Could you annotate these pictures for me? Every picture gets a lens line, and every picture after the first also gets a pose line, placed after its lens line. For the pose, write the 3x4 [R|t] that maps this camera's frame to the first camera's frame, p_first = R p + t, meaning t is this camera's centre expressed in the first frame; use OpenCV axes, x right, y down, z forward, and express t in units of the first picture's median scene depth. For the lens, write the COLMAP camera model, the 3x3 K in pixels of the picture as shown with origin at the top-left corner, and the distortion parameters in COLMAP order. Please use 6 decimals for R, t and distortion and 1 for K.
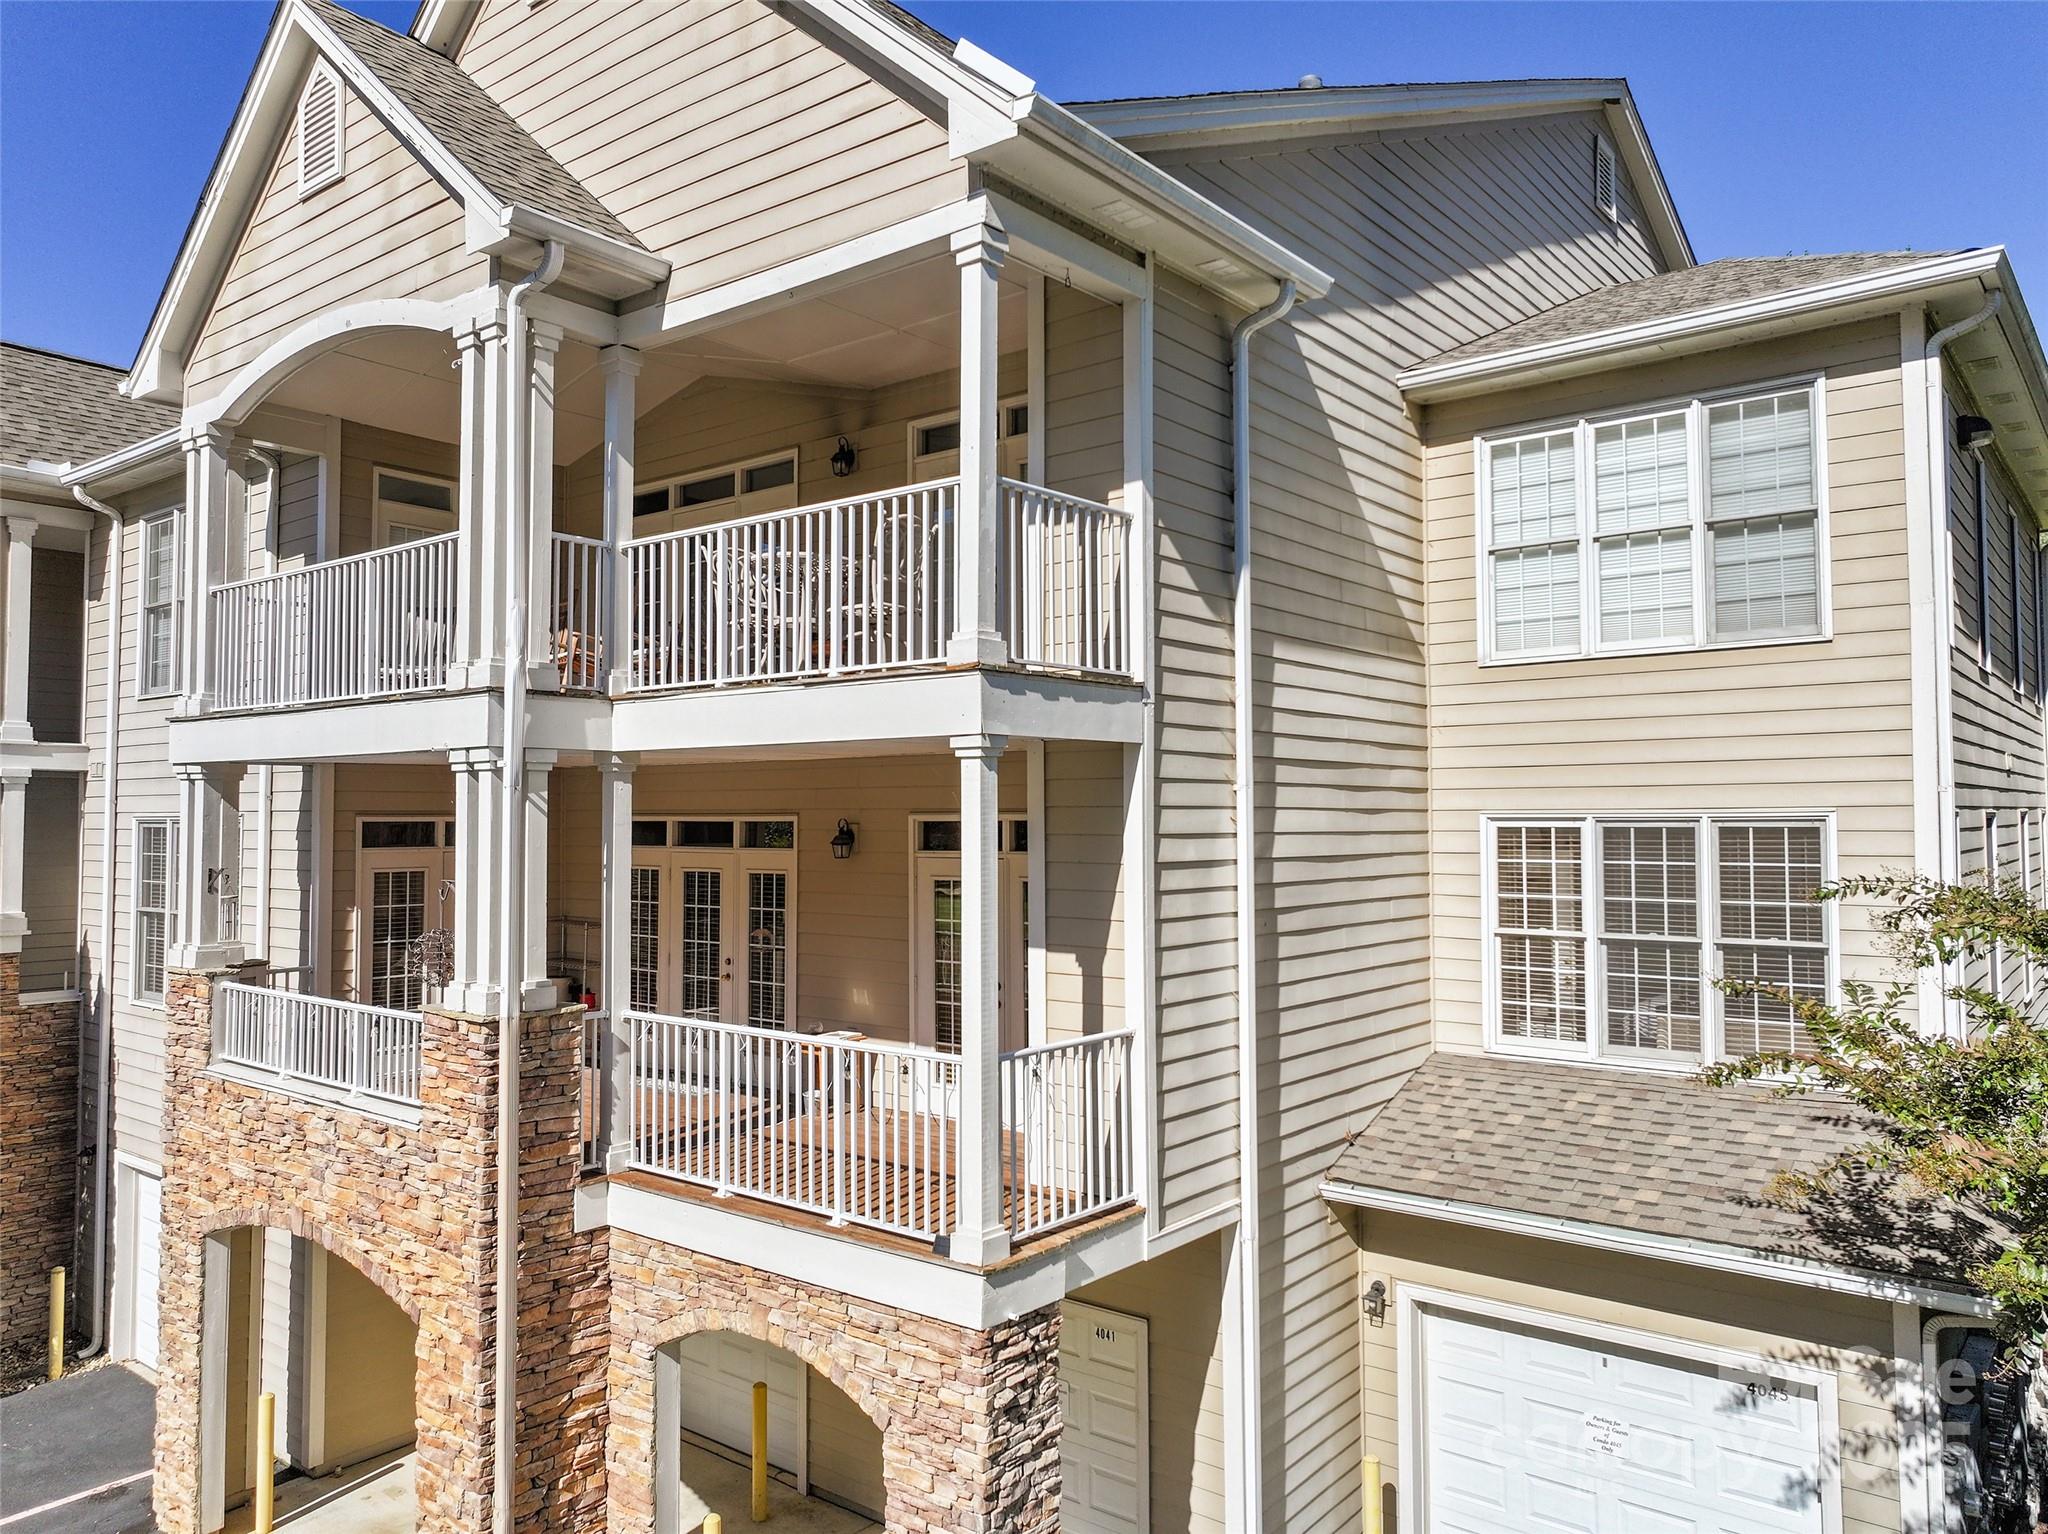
lens RADIAL K [[1436.9, 0, 1024.1], [0, 1436.9, 756.3], [0, 0, 1]] dist [0.008447, 0.009261]
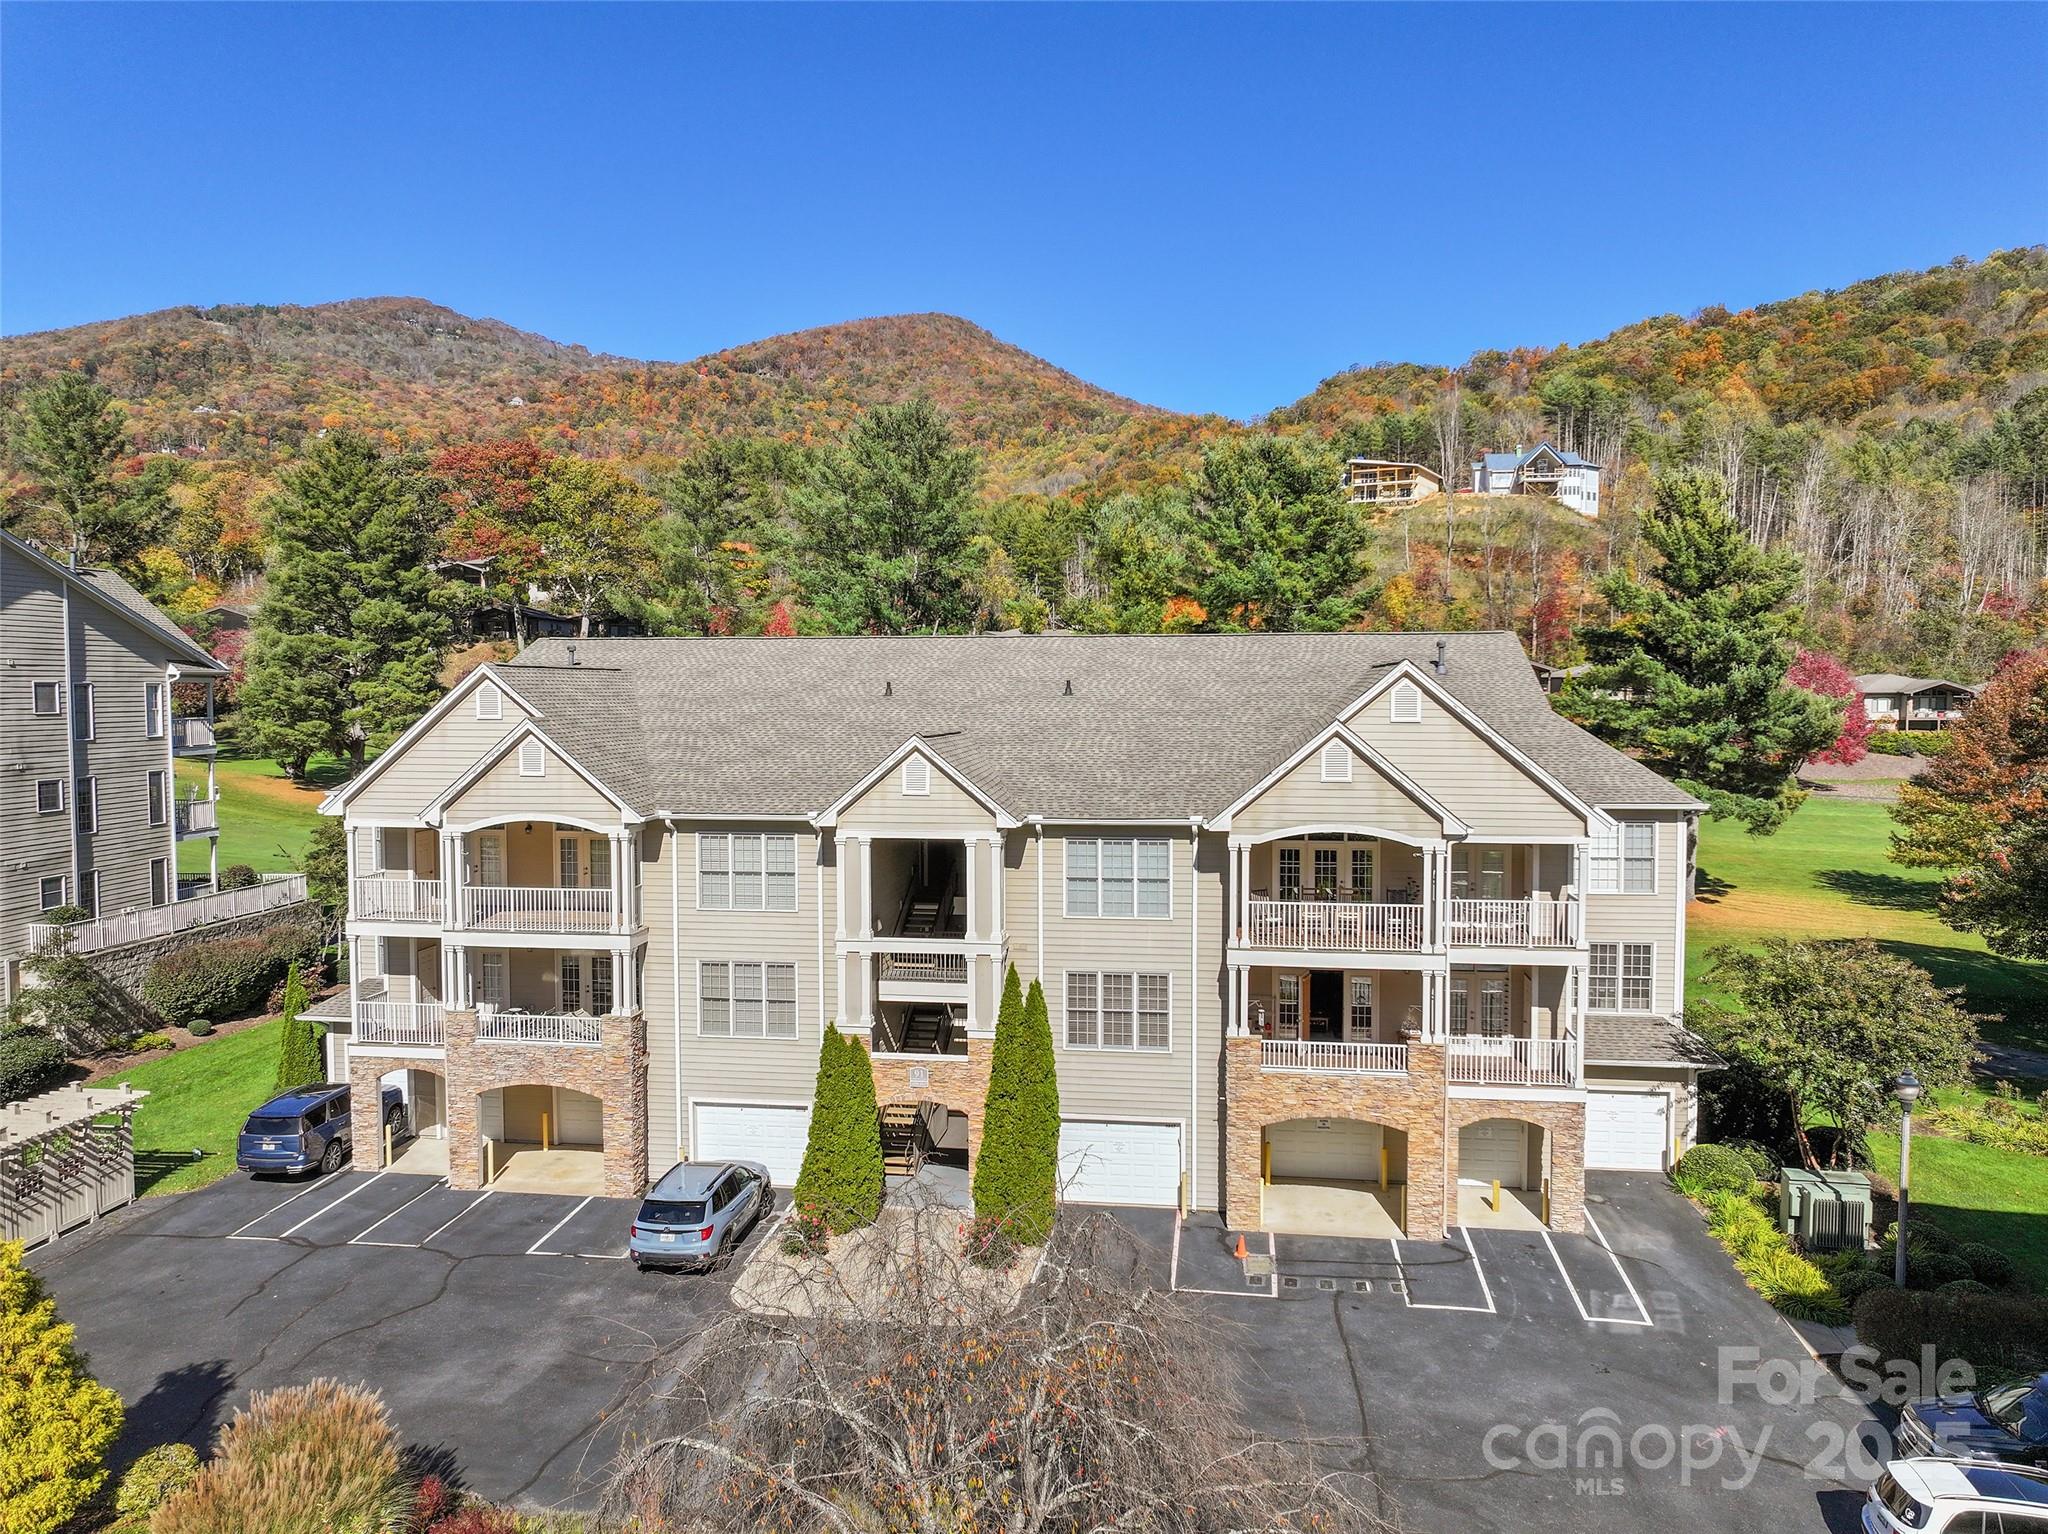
lens RADIAL K [[1436.9, 0, 1039.8], [0, 1436.9, 756.6], [0, 0, 1]] dist [0.008447, 0.009261]
pose [[0.860429, -0.025979, 0.508908, -2.734259], [-0.023042, 0.995695, 0.089786, -0.749661], [-0.509050, -0.088980, 0.856126, -1.348556]]
